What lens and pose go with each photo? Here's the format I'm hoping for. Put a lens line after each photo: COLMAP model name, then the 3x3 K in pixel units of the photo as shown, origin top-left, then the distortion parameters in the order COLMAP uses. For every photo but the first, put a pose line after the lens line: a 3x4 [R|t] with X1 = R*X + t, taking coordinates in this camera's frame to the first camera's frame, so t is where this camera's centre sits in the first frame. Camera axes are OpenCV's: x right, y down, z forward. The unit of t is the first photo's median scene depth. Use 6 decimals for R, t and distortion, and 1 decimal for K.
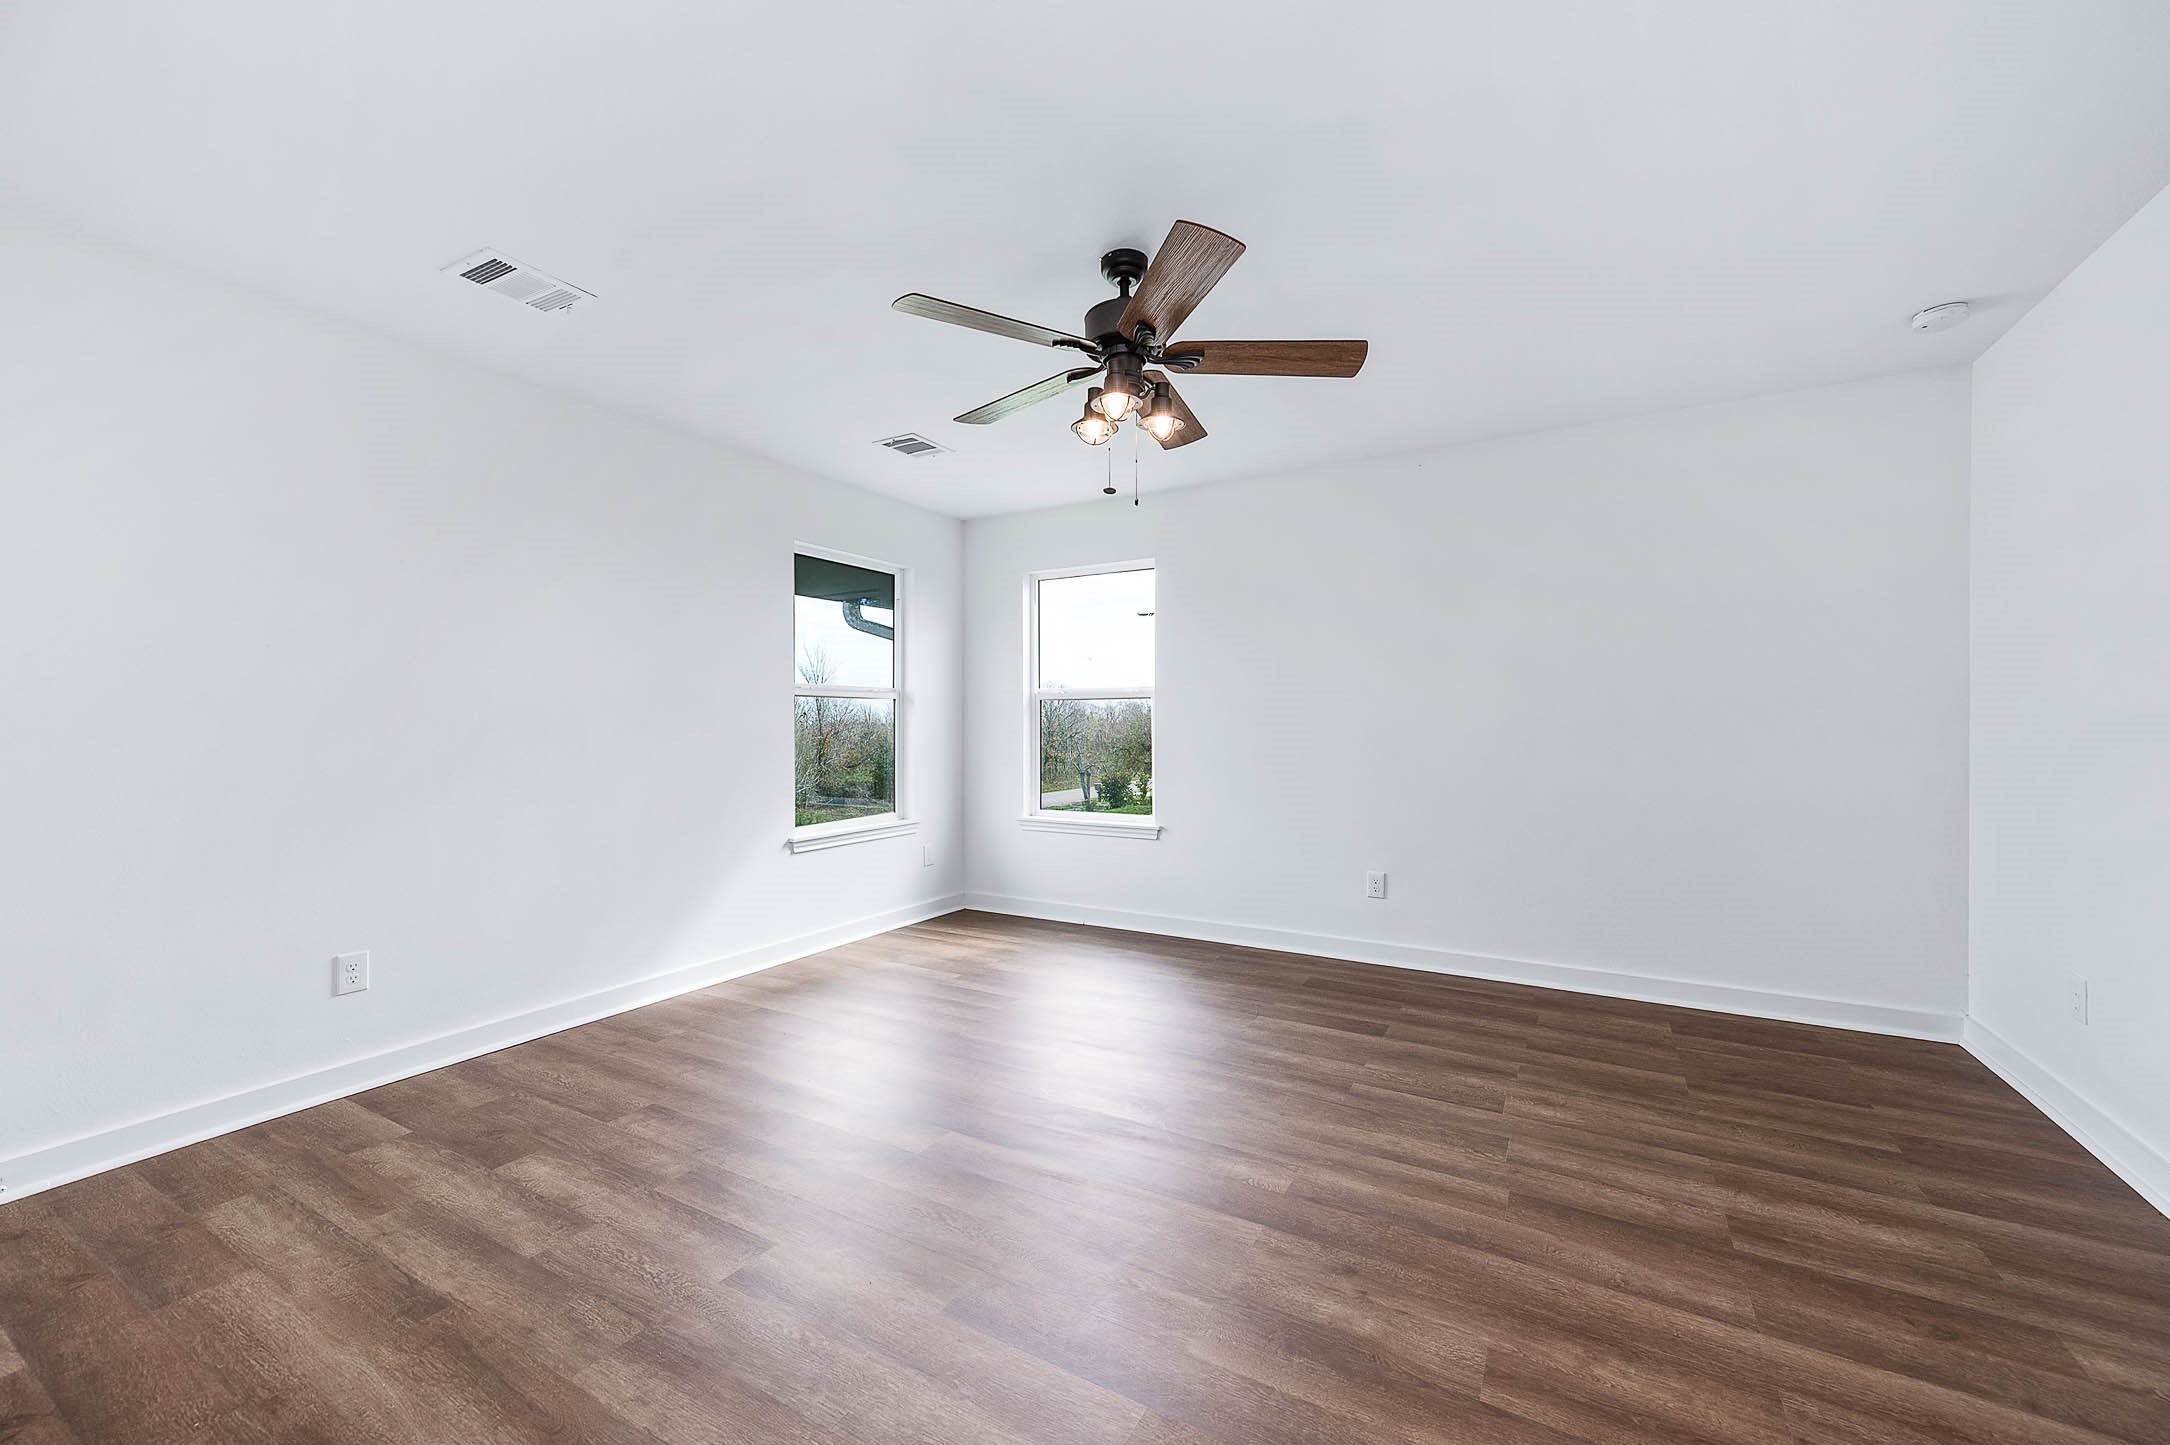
lens RADIAL K [[861.3, 0, 1088.3], [0, 861.3, 722.4], [0, 0, 1]] dist [0.013328, 0.000468]
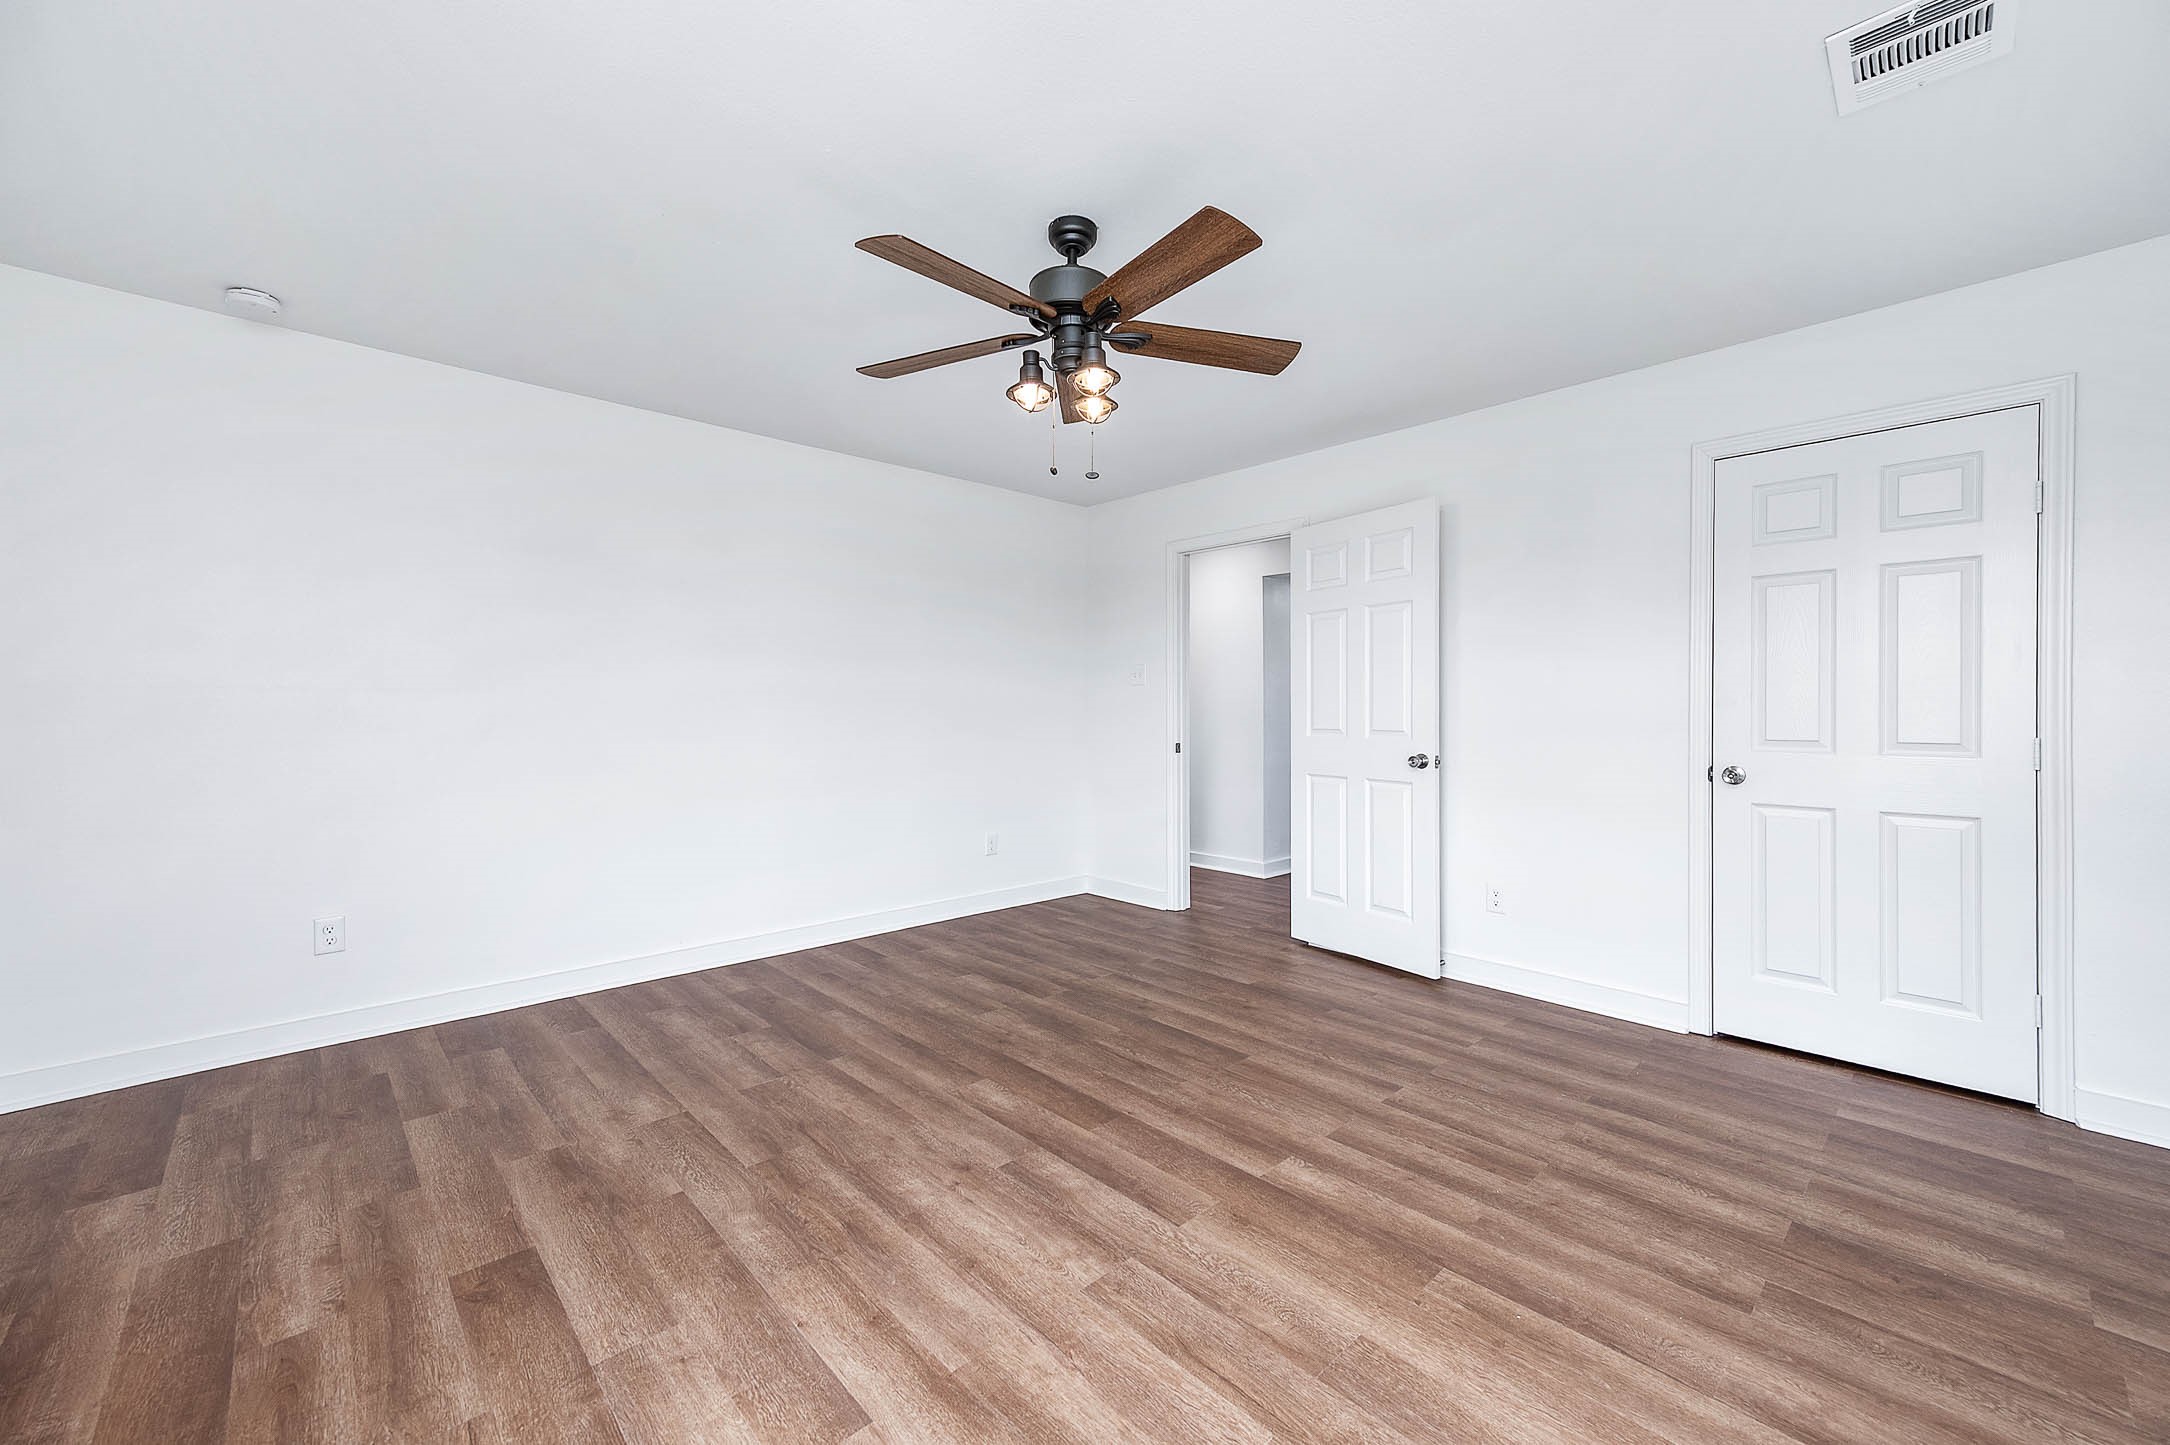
lens RADIAL K [[861.3, 0, 1085.1], [0, 861.3, 715.6], [0, 0, 1]] dist [0.013328, 0.000468]
pose [[-0.957367, 0.002700, 0.288861, -0.257943], [0.003009, 0.999995, 0.000626, 0.008124], [-0.288858, 0.001468, -0.957371, 1.989182]]
